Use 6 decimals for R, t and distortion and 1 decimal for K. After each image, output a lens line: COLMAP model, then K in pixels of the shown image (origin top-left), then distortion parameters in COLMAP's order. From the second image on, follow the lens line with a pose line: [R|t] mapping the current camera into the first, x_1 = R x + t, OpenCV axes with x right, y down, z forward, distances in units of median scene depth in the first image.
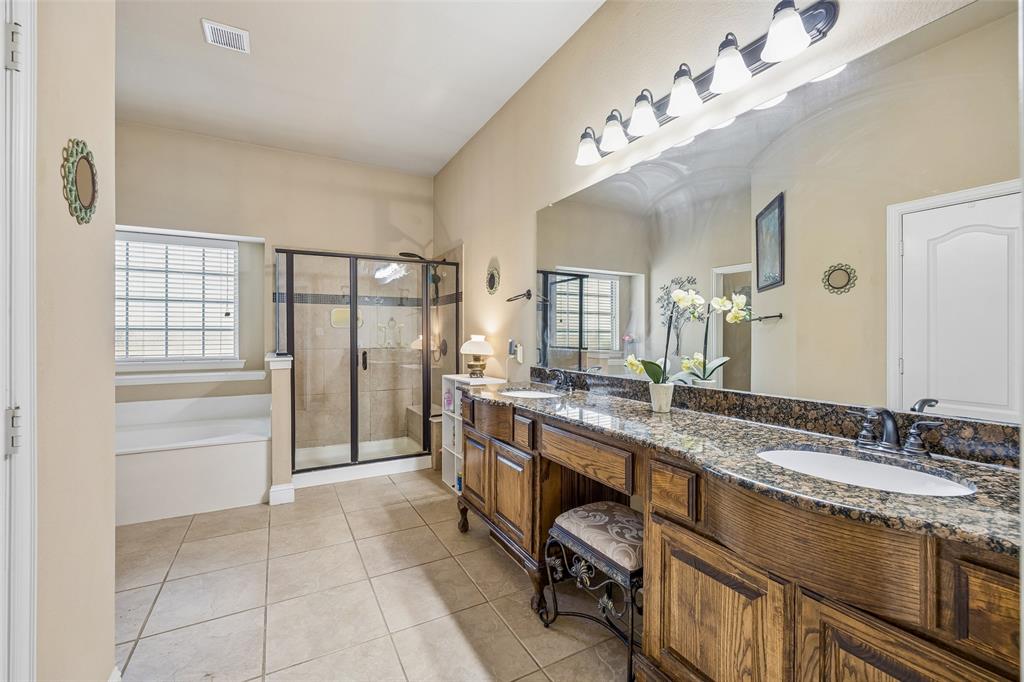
lens RADIAL K [[434.2, 0, 506.6], [0, 434.2, 337.4], [0, 0, 1]] dist [-0.000710, 0.000087]
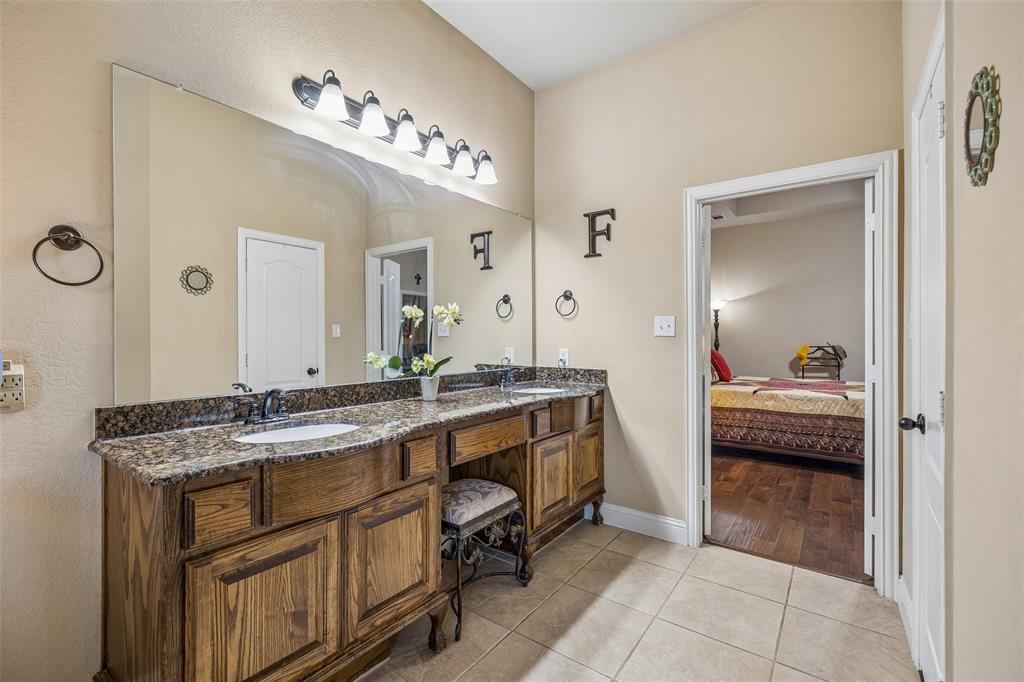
lens RADIAL K [[453.7, 0, 505.7], [0, 453.7, 339.5], [0, 0, 1]] dist [0.000864, 0.000461]
pose [[-0.424863, -0.007974, 0.905222, -0.461738], [0.002838, 0.999945, 0.010141, -0.004204], [-0.905253, 0.006878, -0.424817, 0.715648]]
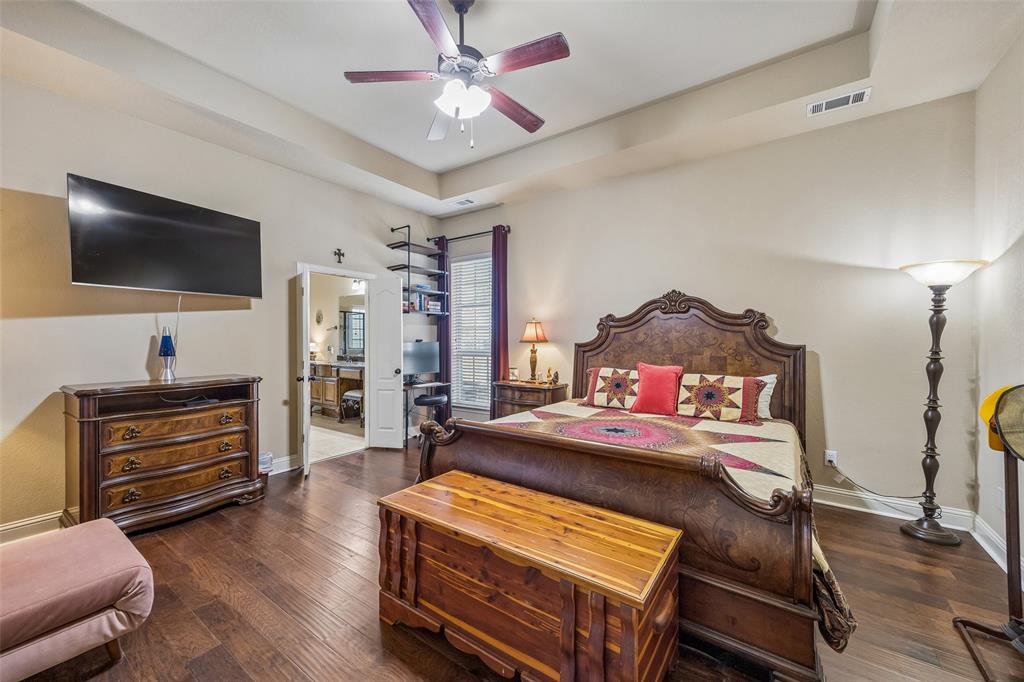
lens RADIAL K [[392.5, 0, 508.3], [0, 392.5, 336.9], [0, 0, 1]] dist [0.012491, -0.000024]
pose [[0.893389, -0.002553, 0.449277, -0.074380], [0.005971, 0.999963, -0.006189, -0.019274], [-0.449245, 0.008212, 0.893371, -1.358860]]
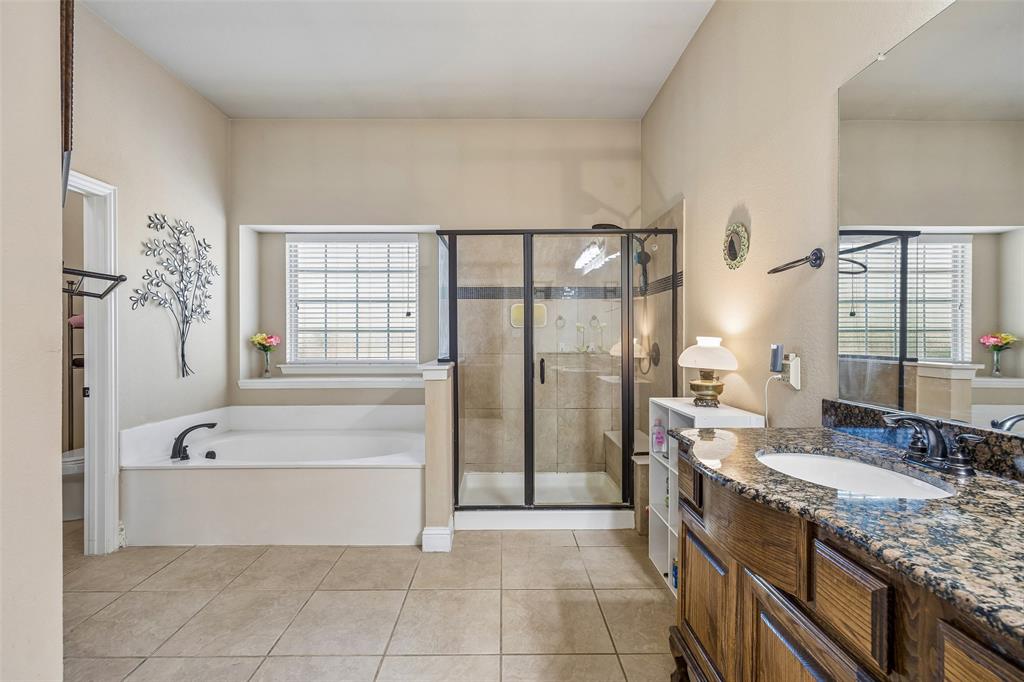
lens RADIAL K [[453.7, 0, 505.7], [0, 453.7, 339.5], [0, 0, 1]] dist [0.000864, 0.000461]
pose [[0.886380, 0.002202, -0.462952, -0.023605], [-0.001729, 0.999997, 0.001444, -0.002011], [0.462954, -0.000480, 0.886382, 0.299321]]
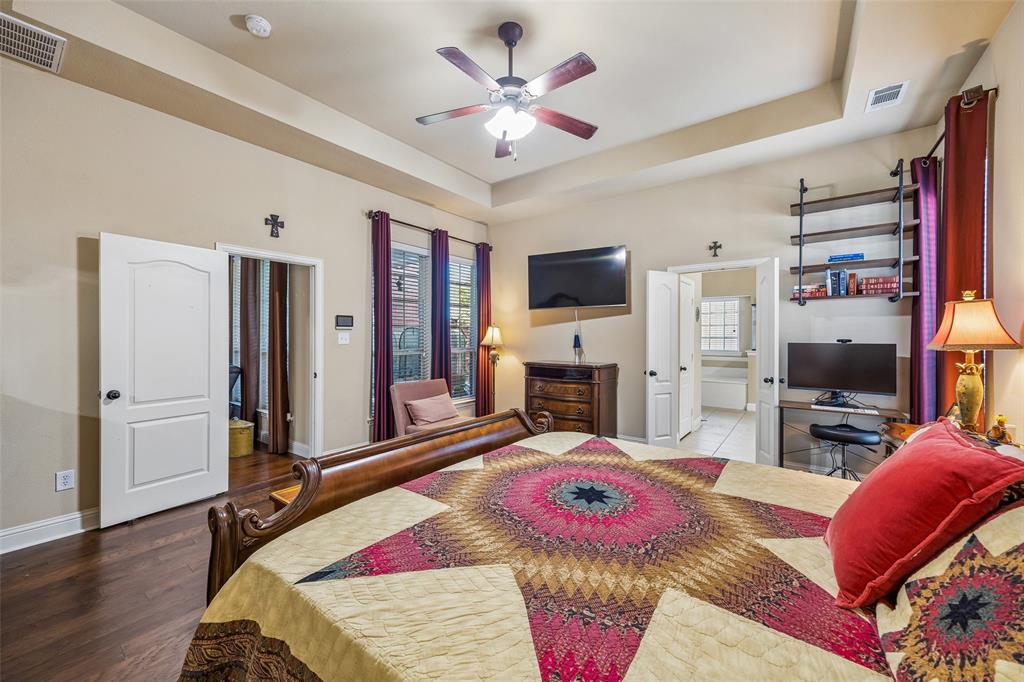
lens RADIAL K [[392.5, 0, 508.3], [0, 392.5, 336.9], [0, 0, 1]] dist [0.012491, -0.000024]
pose [[0.422250, 0.004416, -0.906469, 0.814989], [-0.003467, 0.999989, 0.003257, -0.028441], [0.906473, 0.001768, 0.422260, -1.051430]]
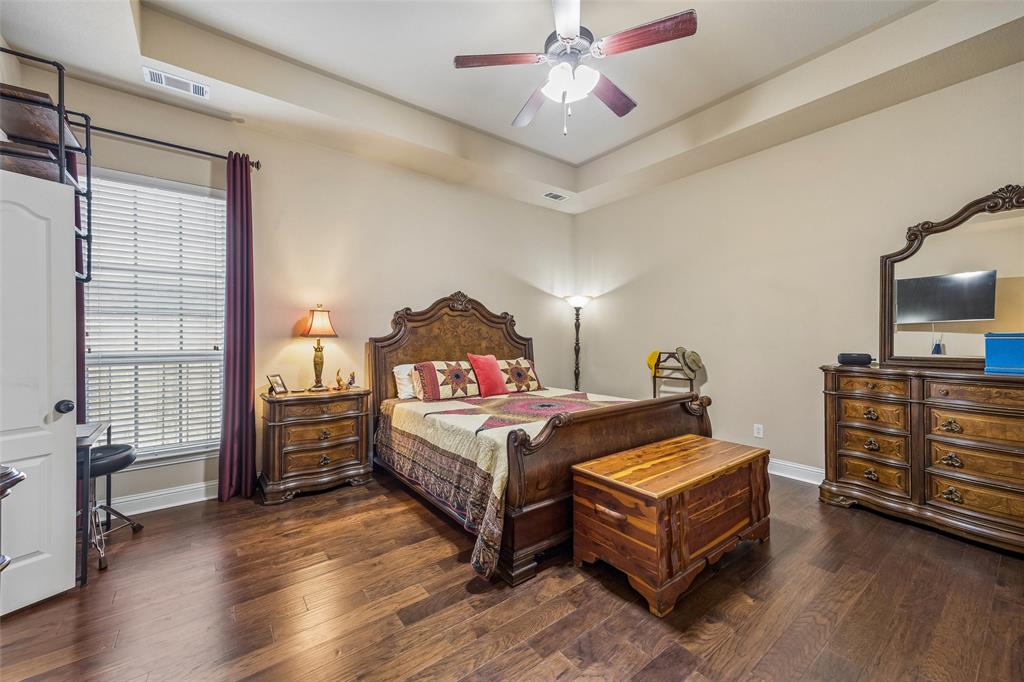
lens RADIAL K [[392.5, 0, 508.3], [0, 392.5, 336.9], [0, 0, 1]] dist [0.012491, -0.000024]
pose [[-0.151959, -0.006300, 0.988367, -0.461785], [0.005056, 0.999962, 0.007151, -0.014431], [-0.988374, 0.006084, -0.151921, -0.544366]]
